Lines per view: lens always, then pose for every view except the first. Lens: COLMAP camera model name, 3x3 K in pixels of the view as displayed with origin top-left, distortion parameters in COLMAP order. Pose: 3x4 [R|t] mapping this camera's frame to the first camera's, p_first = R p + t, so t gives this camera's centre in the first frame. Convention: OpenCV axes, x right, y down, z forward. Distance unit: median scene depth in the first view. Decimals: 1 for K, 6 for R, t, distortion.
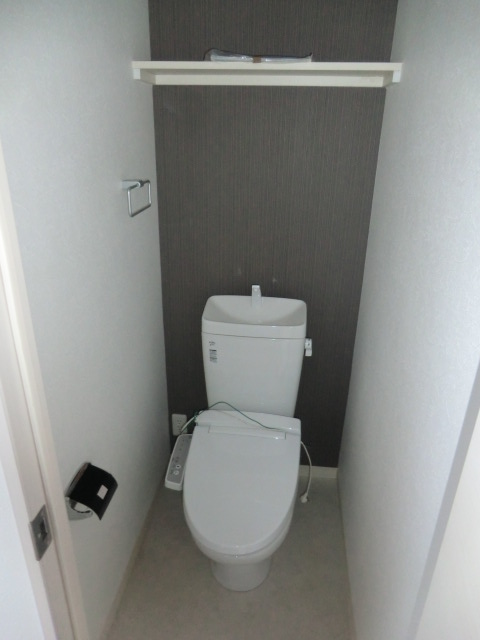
lens RADIAL K [[488.1, 0, 240.0], [0, 488.1, 320.0], [0, 0, 1]] dist [-0.099101, 0.101676]
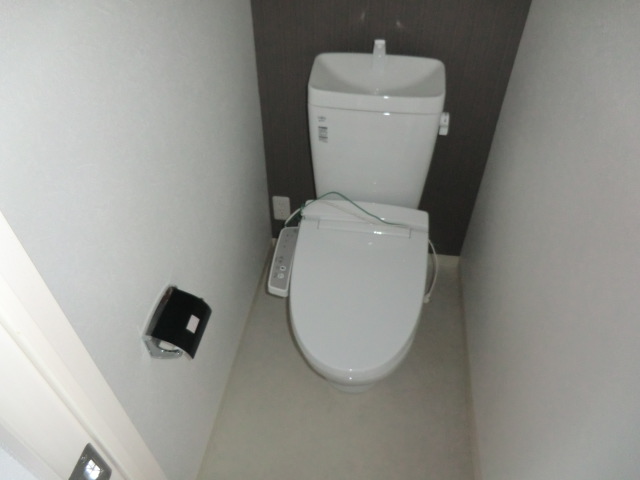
lens RADIAL K [[488.1, 0, 320.0], [0, 488.1, 240.0], [0, 0, 1]] dist [-0.099101, 0.101676]
pose [[0.999354, 0.008415, -0.034932, -0.031181], [0.004206, 0.938110, 0.346312, -0.039240], [0.035684, -0.346235, 0.937469, 0.203879]]
